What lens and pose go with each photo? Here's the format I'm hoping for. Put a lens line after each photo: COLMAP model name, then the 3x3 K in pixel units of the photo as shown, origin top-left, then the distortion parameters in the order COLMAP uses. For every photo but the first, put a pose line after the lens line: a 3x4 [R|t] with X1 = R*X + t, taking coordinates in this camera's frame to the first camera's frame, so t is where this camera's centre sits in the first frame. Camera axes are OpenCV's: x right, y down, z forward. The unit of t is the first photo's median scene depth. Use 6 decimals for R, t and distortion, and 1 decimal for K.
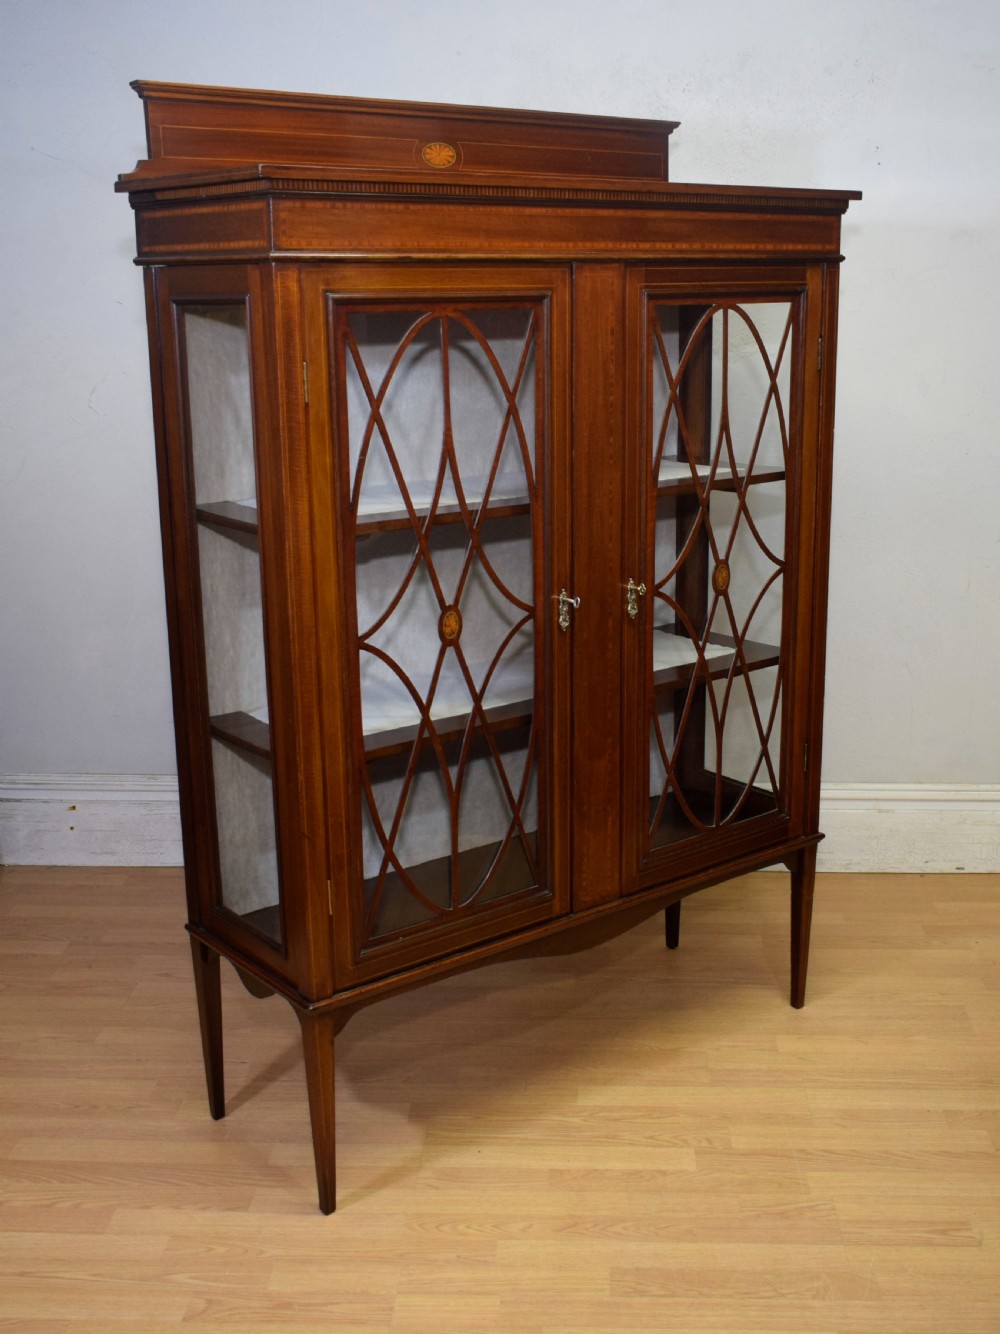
lens RADIAL K [[1538.1, 0, 547.3], [0, 1538.1, 668.3], [0, 0, 1]] dist [-0.016612, -0.006651]
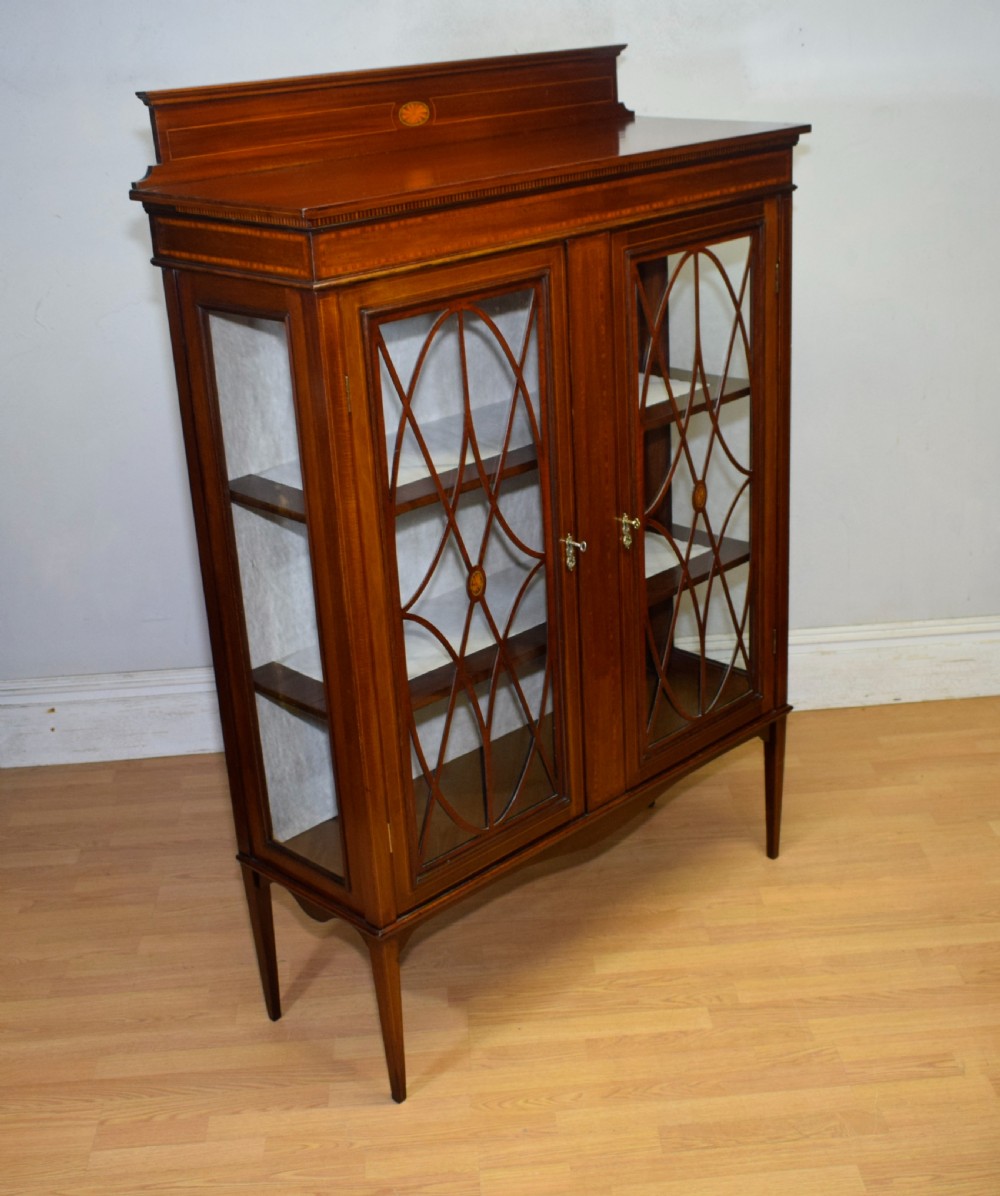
lens RADIAL K [[1616.5, 0, 545.7], [0, 1616.5, 605.4], [0, 0, 1]] dist [-0.018343, -0.015008]
pose [[0.993066, -0.076265, 0.089462, -0.113178], [0.064253, 0.989401, 0.130217, -0.152563], [-0.098444, -0.123566, 0.987441, -0.138126]]
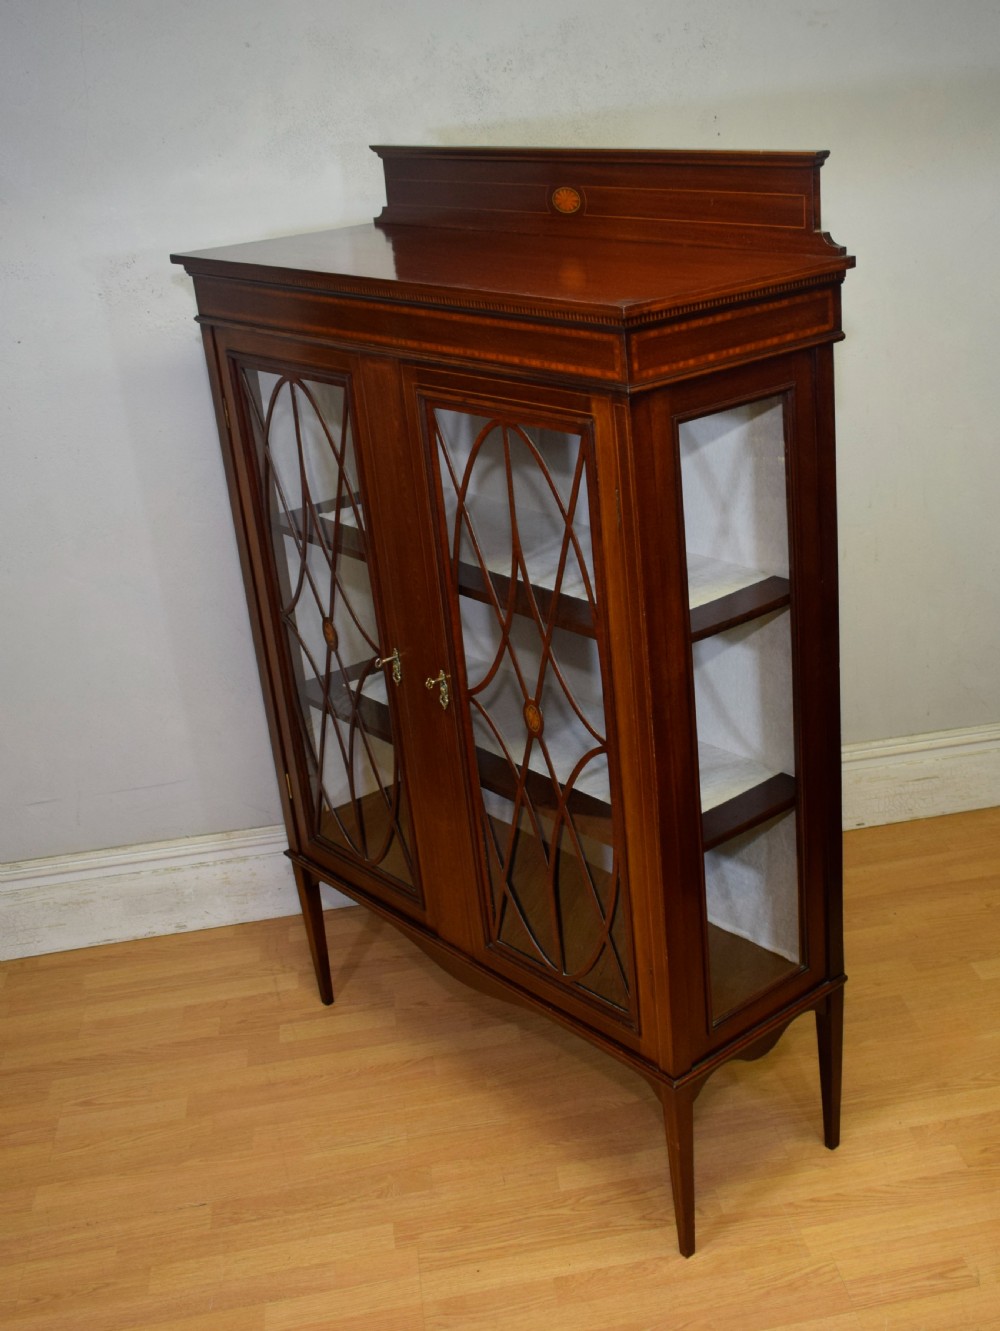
lens RADIAL K [[1573.2, 0, 640.2], [0, 1573.2, 681.1], [0, 0, 1]] dist [-0.014061, -0.002930]
pose [[0.067014, 0.386255, -0.919955, 1.034125], [-0.185310, 0.910803, 0.368914, -0.465403], [0.980393, 0.145754, 0.132613, 1.031893]]
